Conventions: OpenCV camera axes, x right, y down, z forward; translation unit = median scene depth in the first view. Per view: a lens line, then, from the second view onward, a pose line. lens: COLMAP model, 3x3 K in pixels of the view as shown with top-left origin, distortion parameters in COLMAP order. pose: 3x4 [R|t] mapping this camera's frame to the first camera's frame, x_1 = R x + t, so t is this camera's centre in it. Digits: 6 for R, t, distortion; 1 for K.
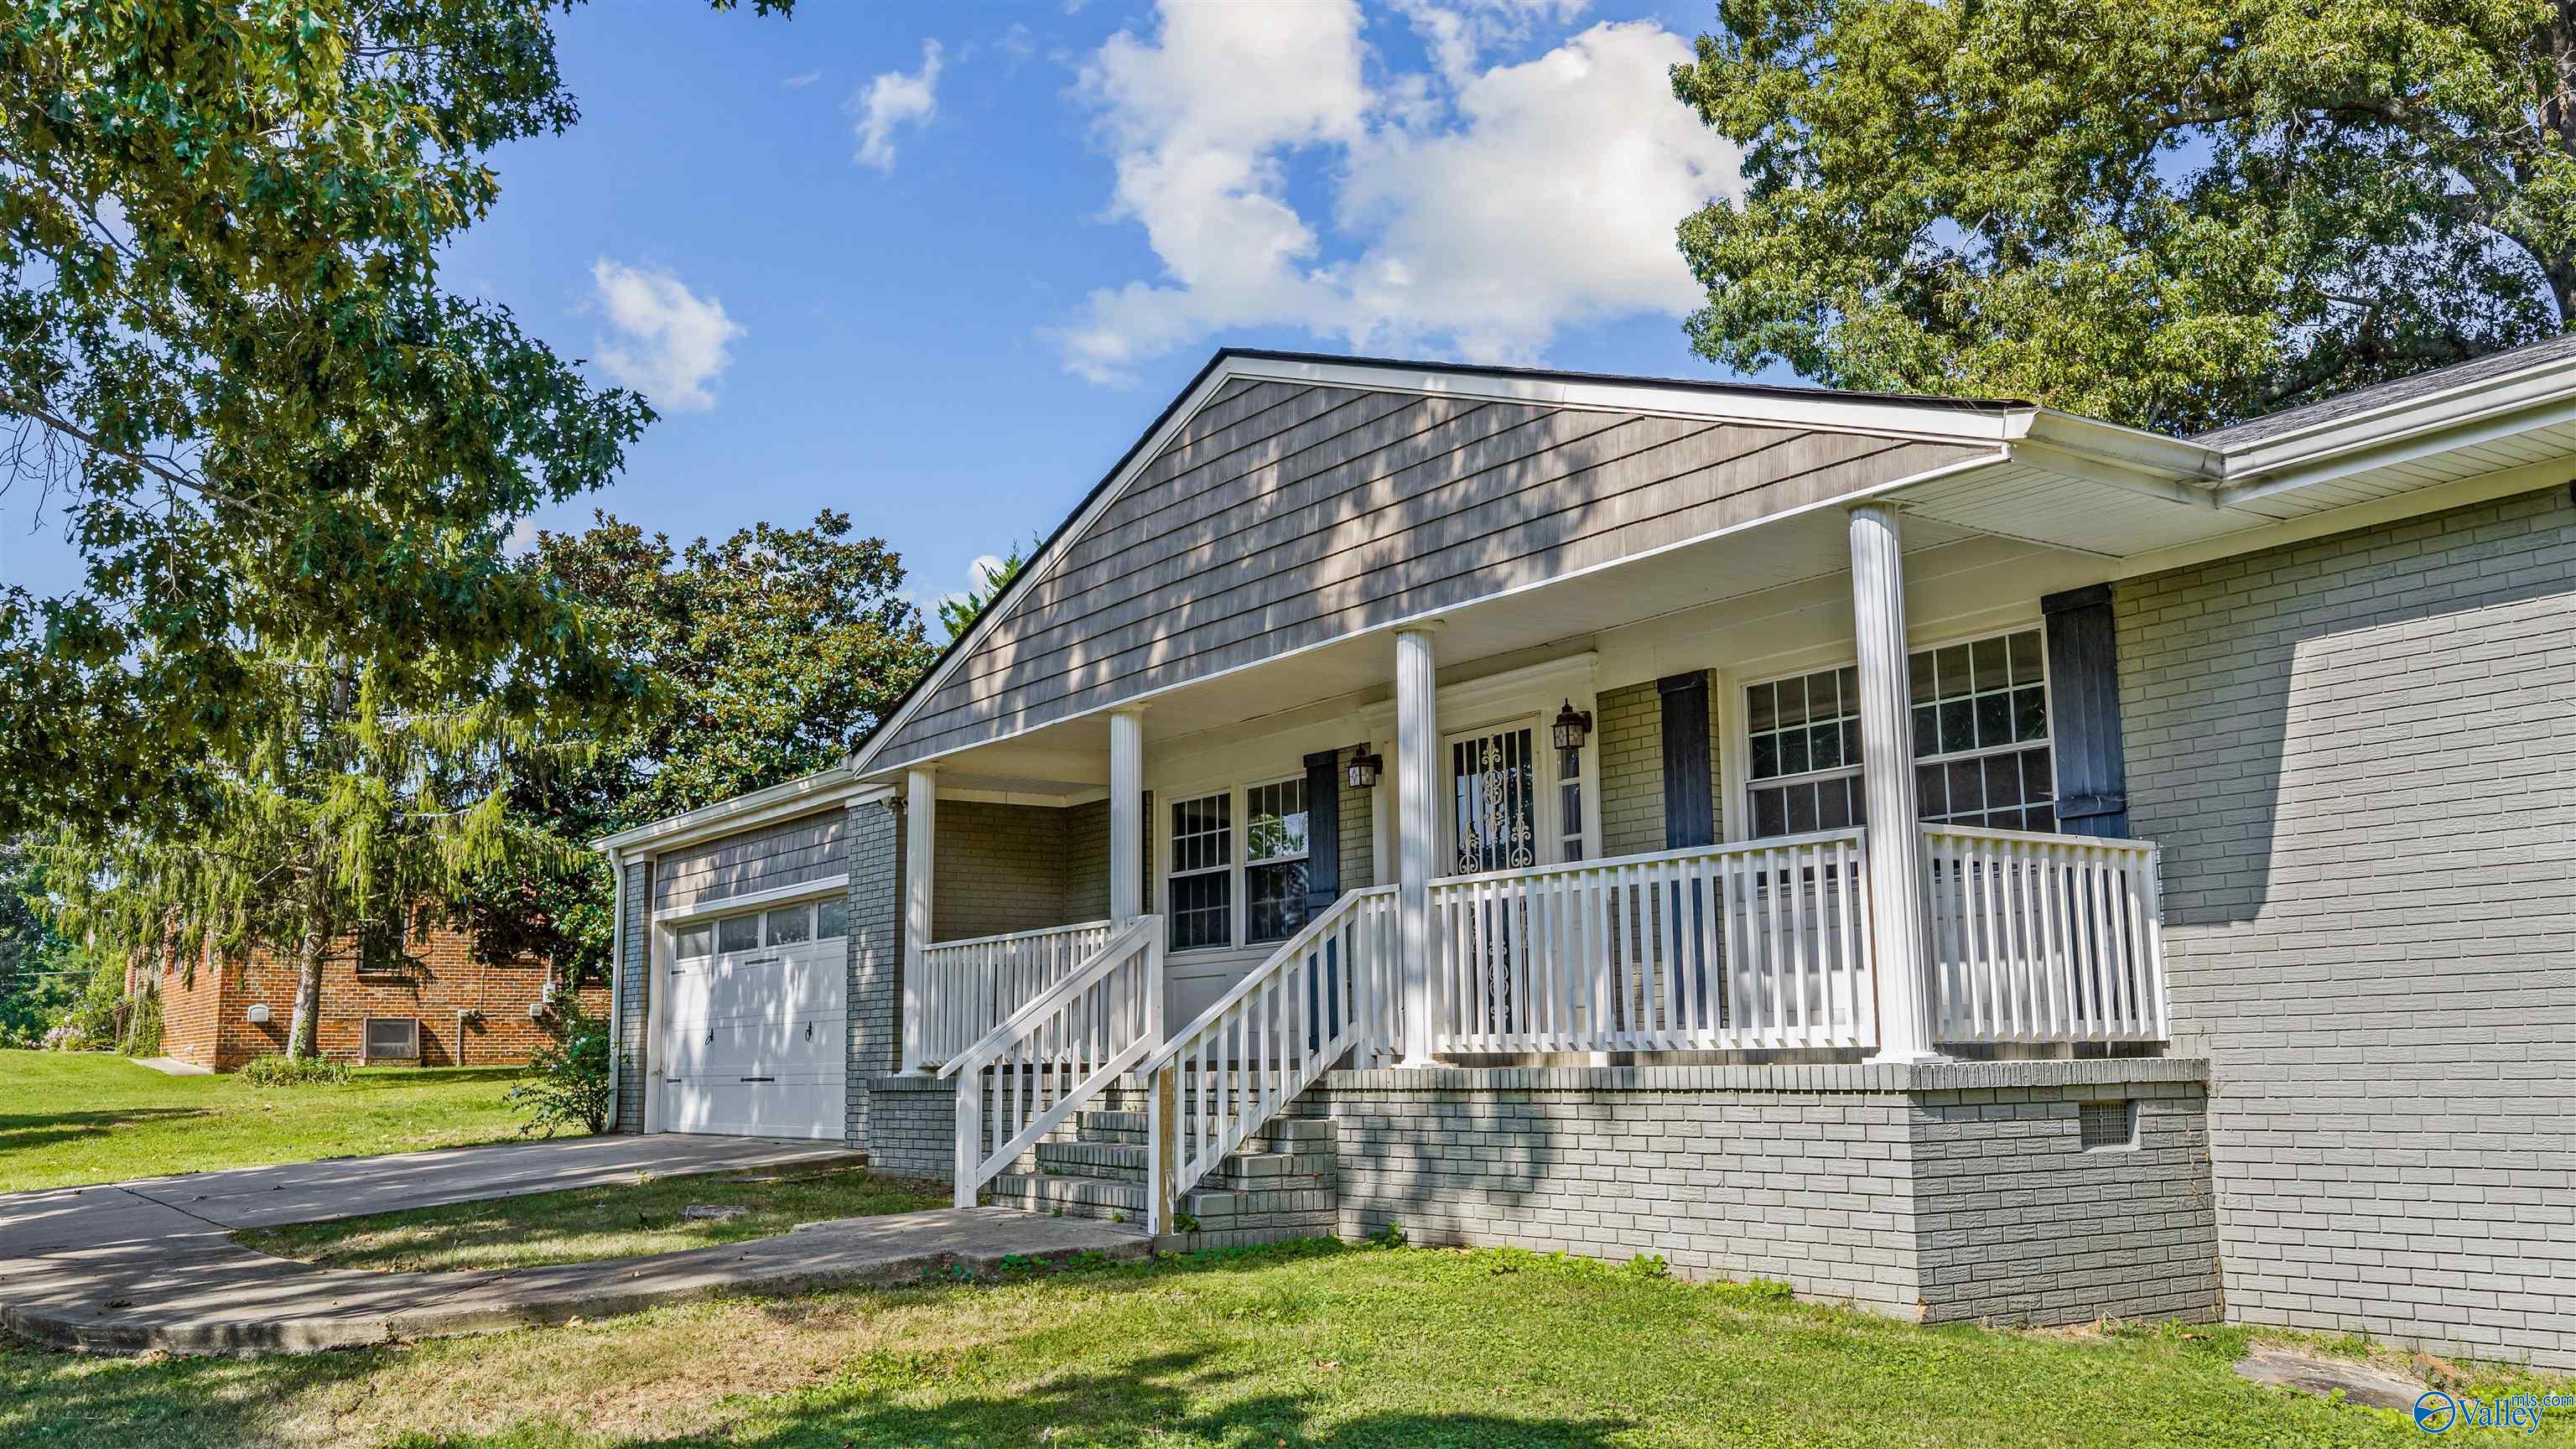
lens RADIAL K [[2131.6, 0, 1292.8], [0, 2131.6, 718.8], [0, 0, 1]] dist [0.008773, -0.000236]
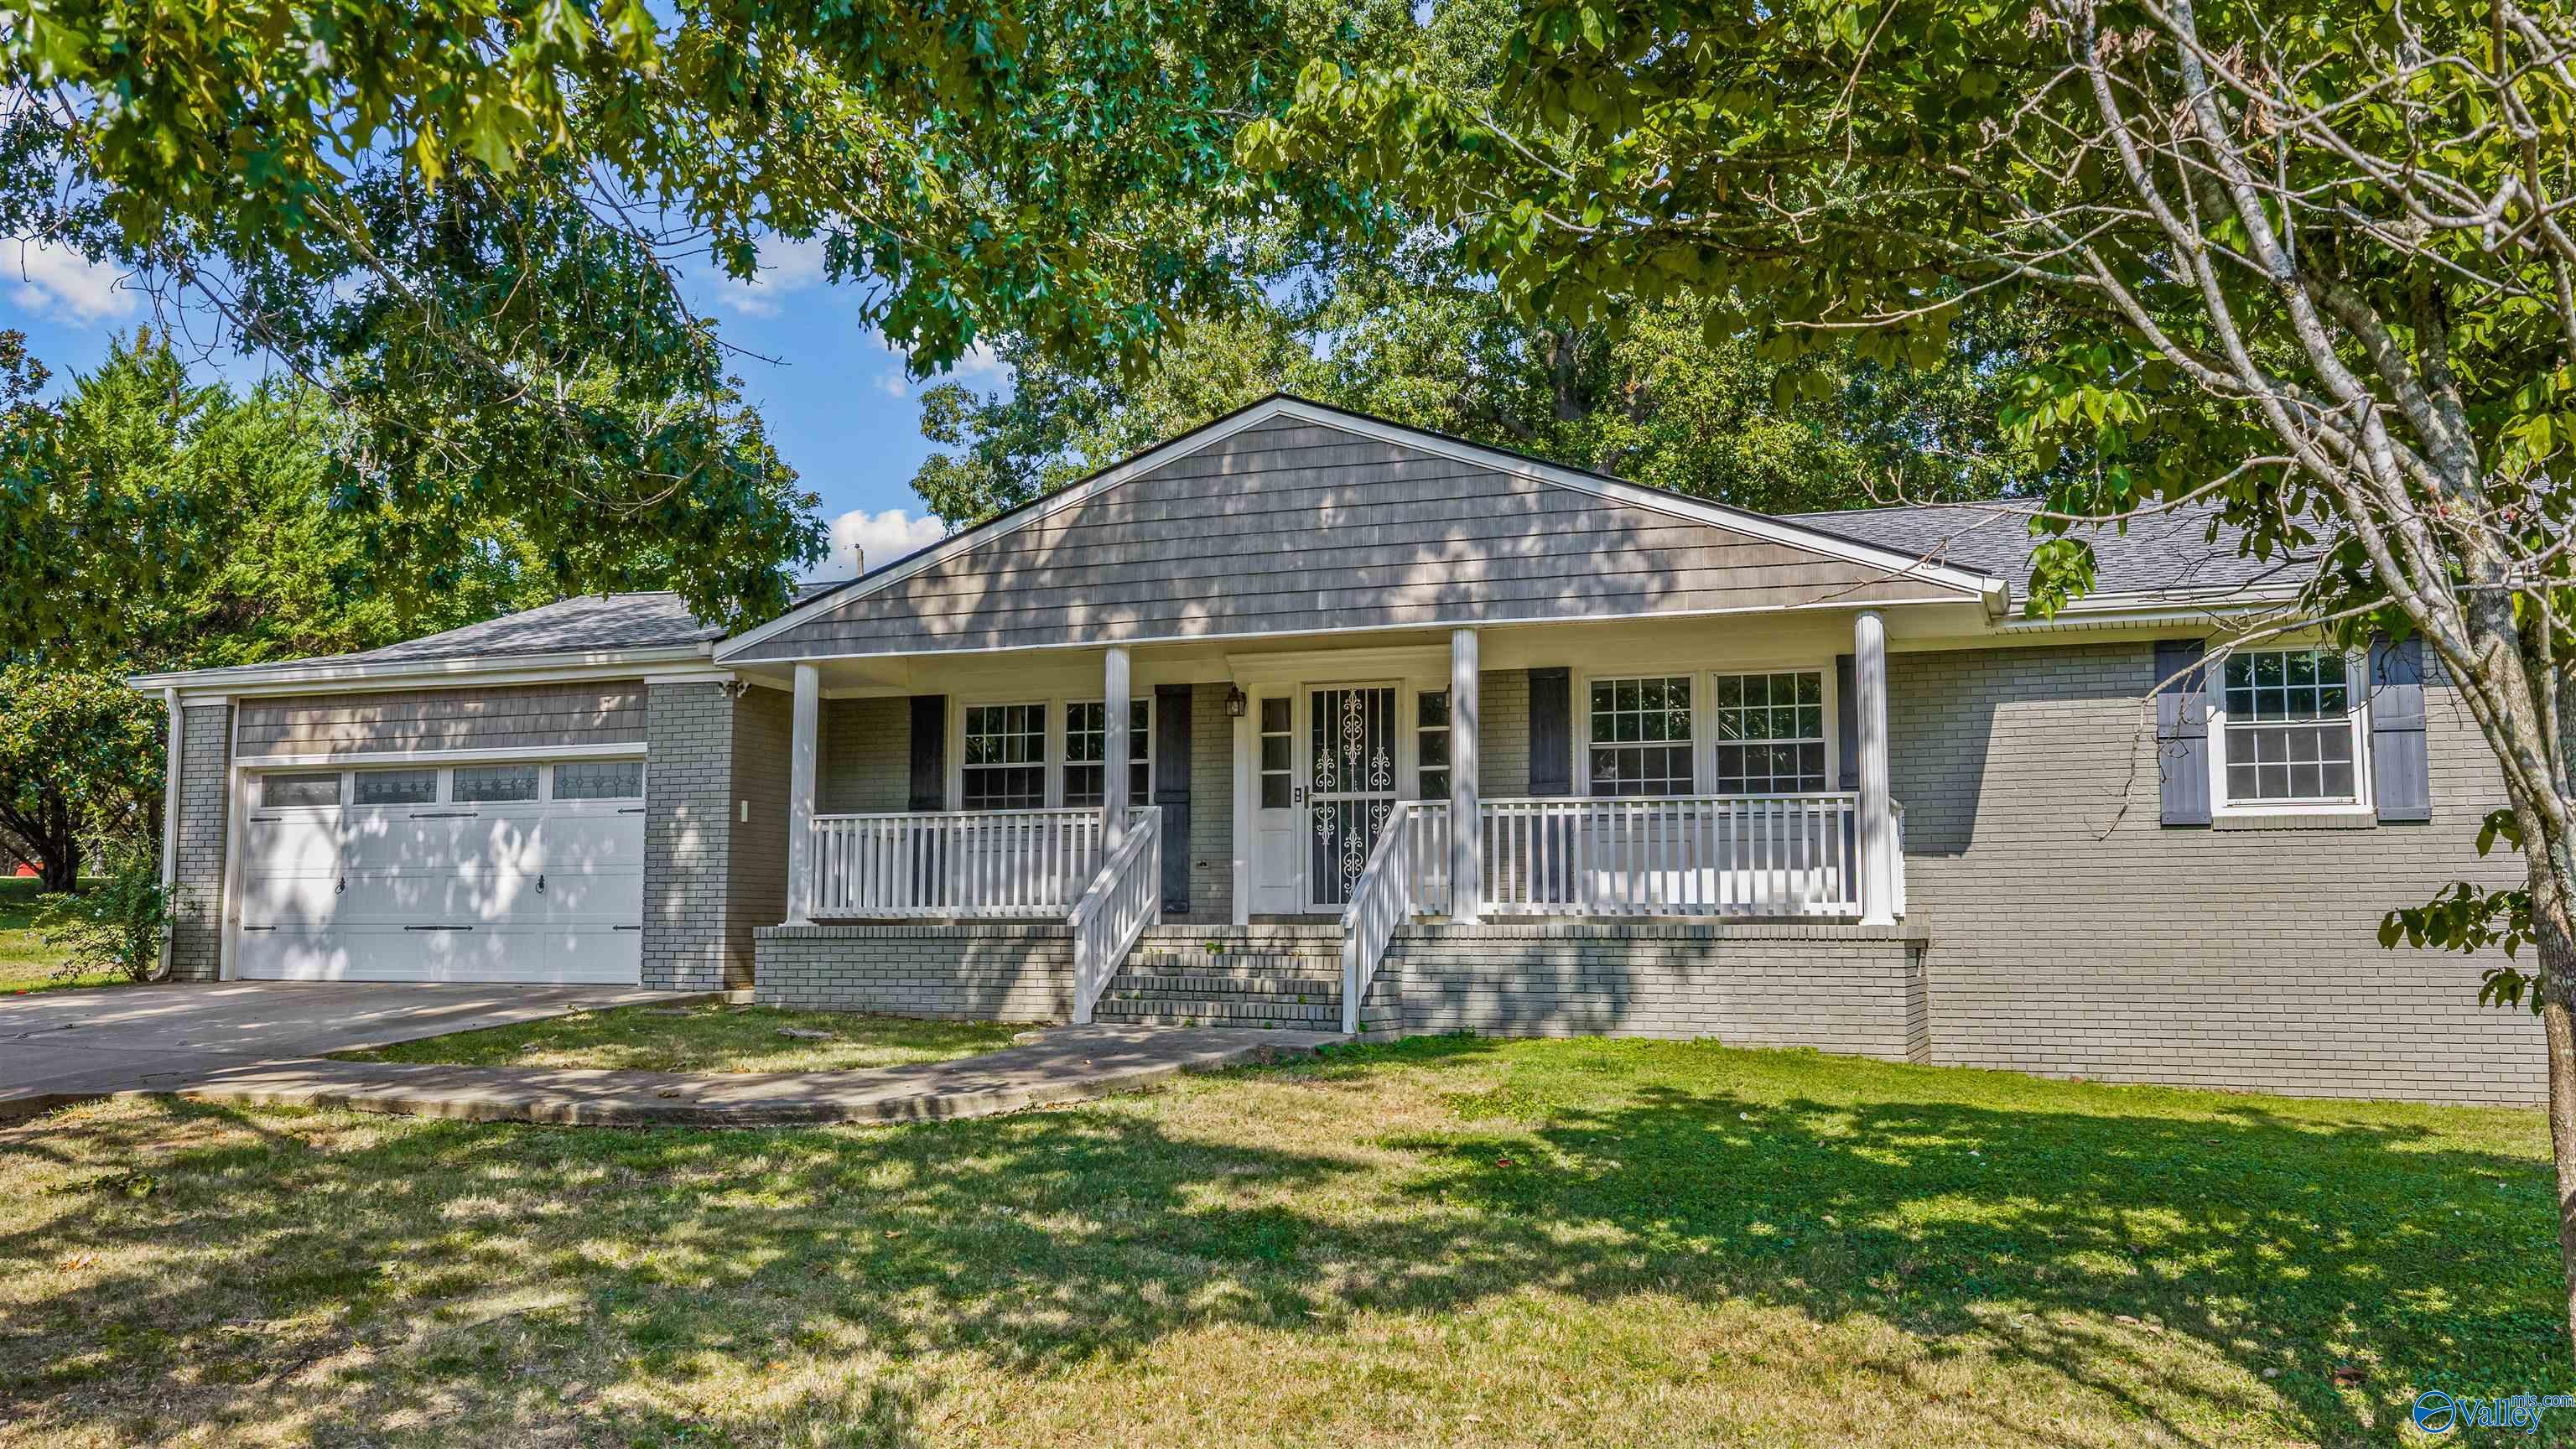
lens RADIAL K [[2117.4, 0, 1288.0], [0, 2117.4, 724.5], [0, 0, 1]] dist [0.002268, -0.001877]
pose [[0.829815, 0.074540, 0.553038, -0.749289], [-0.104856, 0.994214, 0.023330, 0.002982], [-0.548099, -0.077349, 0.832829, -0.131559]]
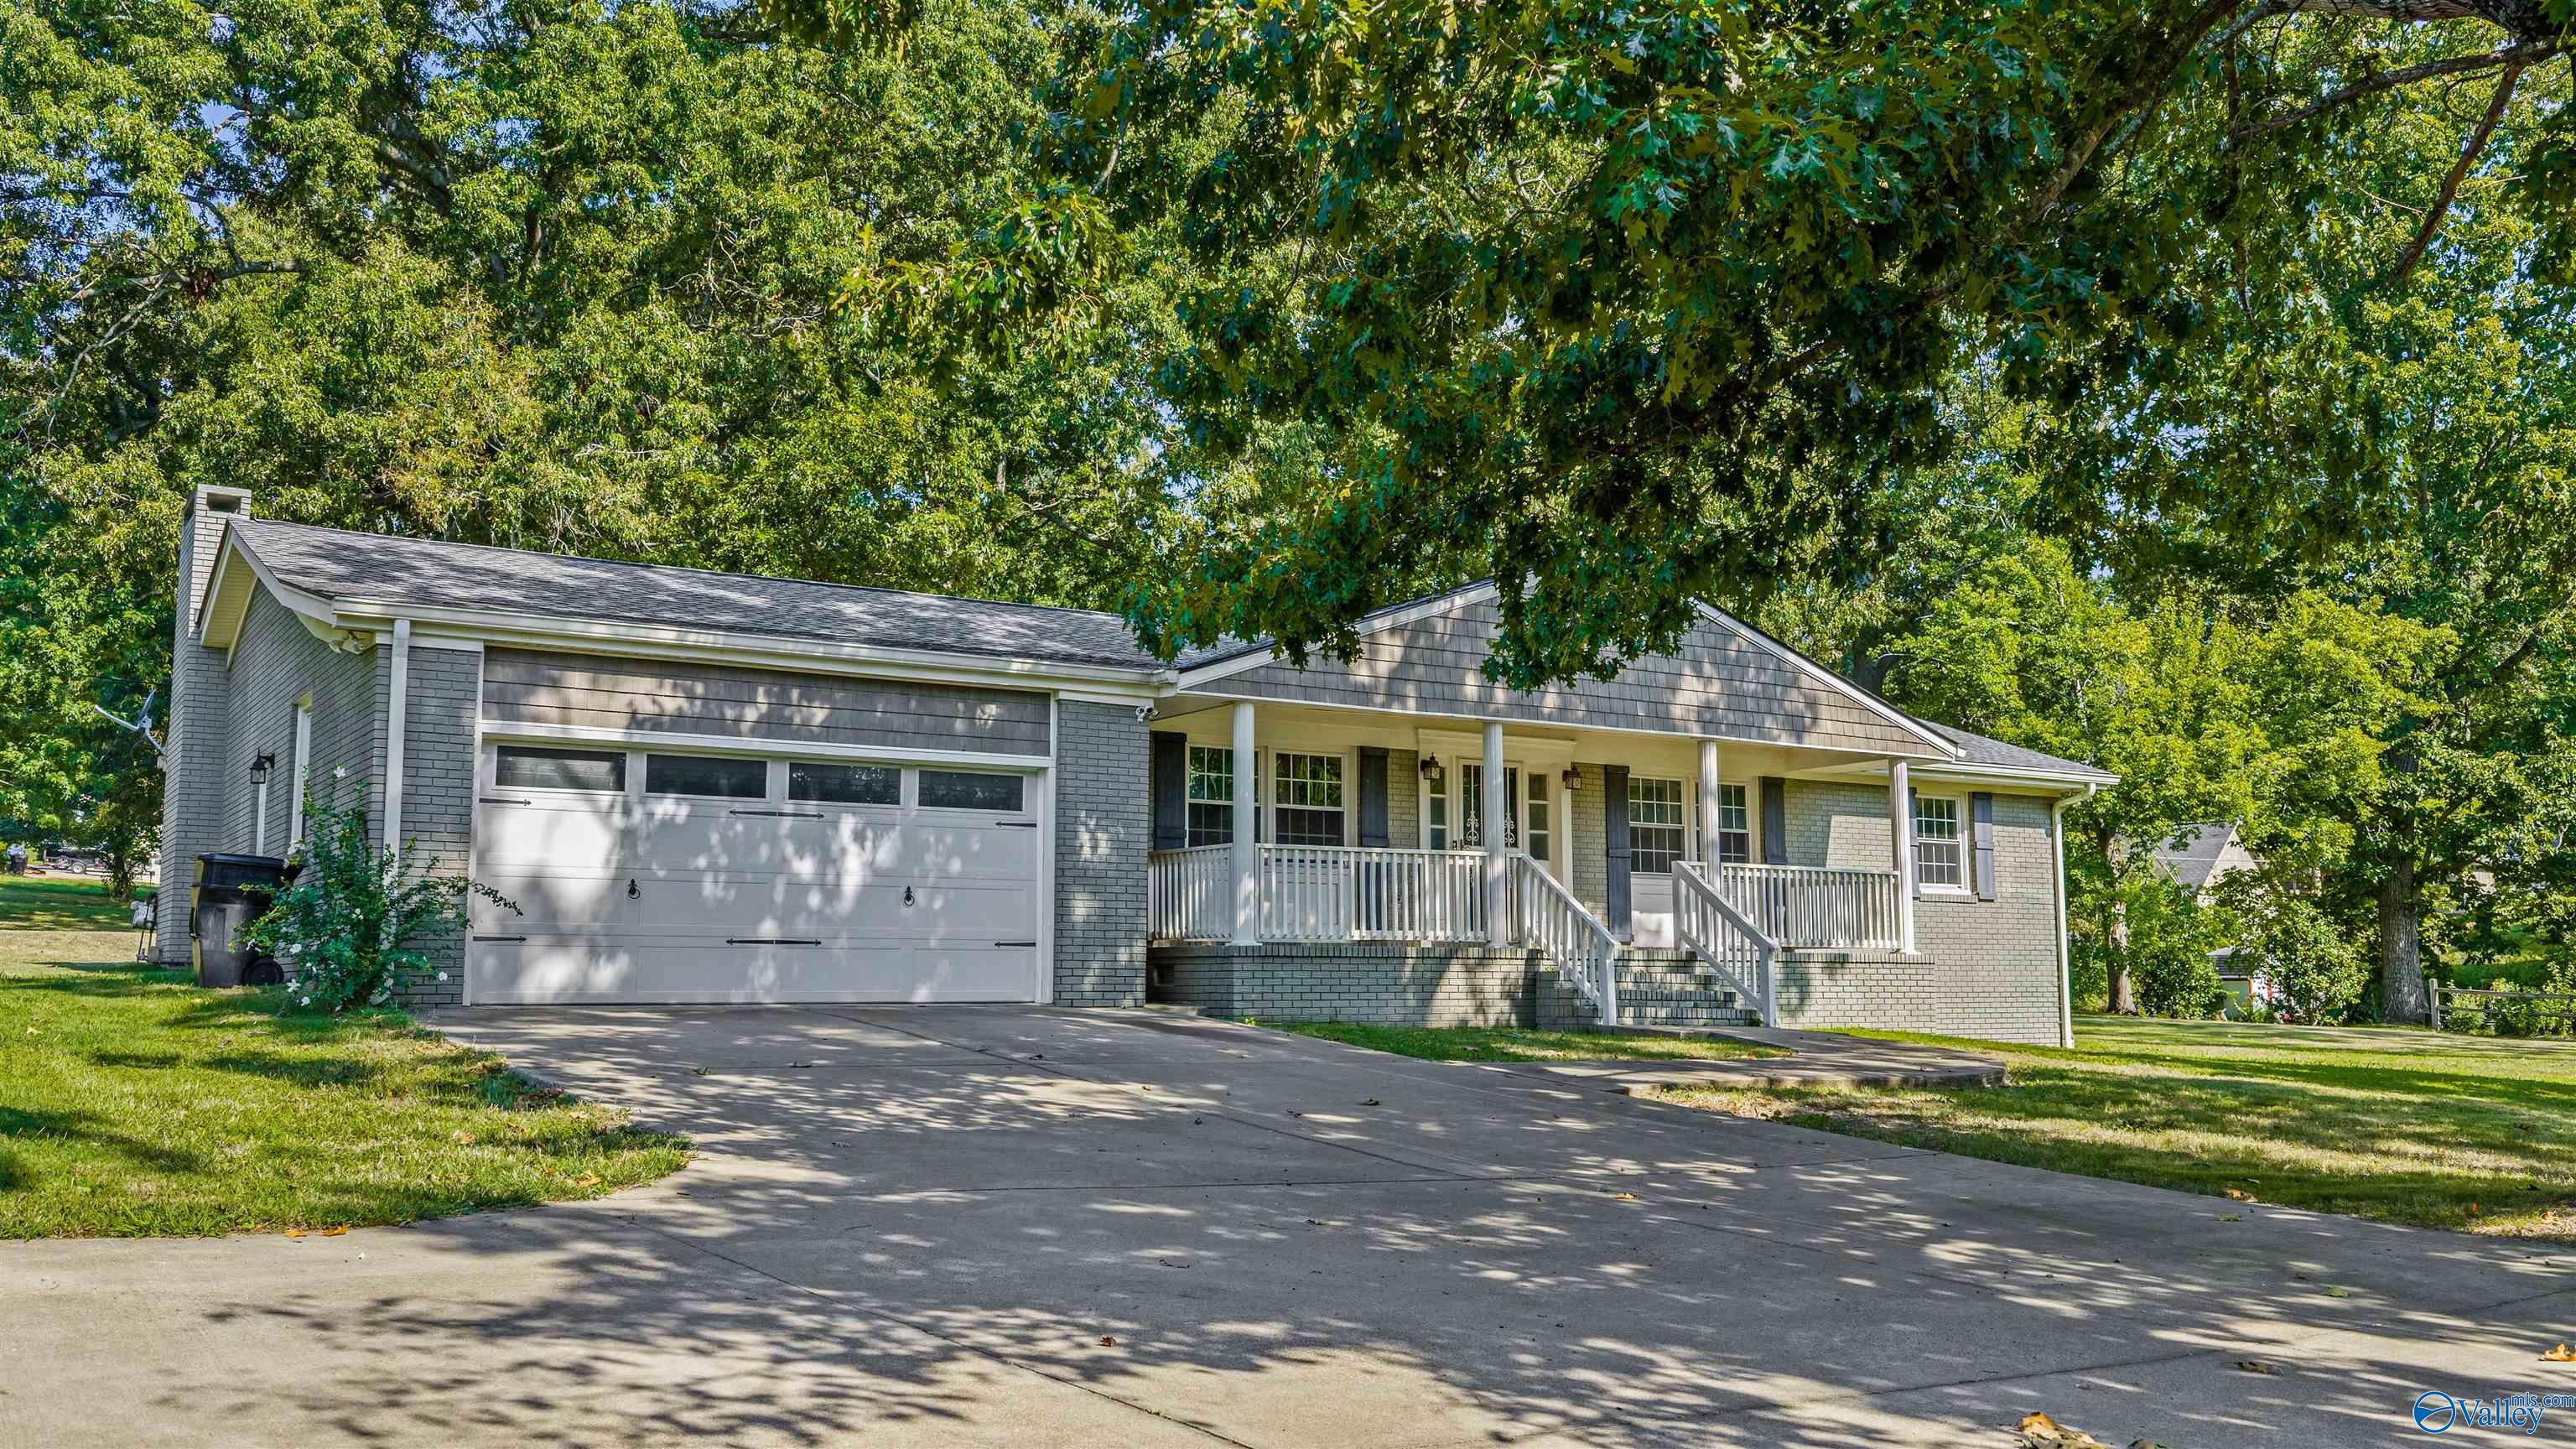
lens RADIAL K [[2117.4, 0, 1288.0], [0, 2117.4, 724.5], [0, 0, 1]] dist [0.002268, -0.001877]
pose [[0.046956, 0.138891, 0.989194, -1.767496], [-0.161946, 0.978243, -0.129666, 0.244224], [-0.985682, -0.154107, 0.068427, 1.121728]]
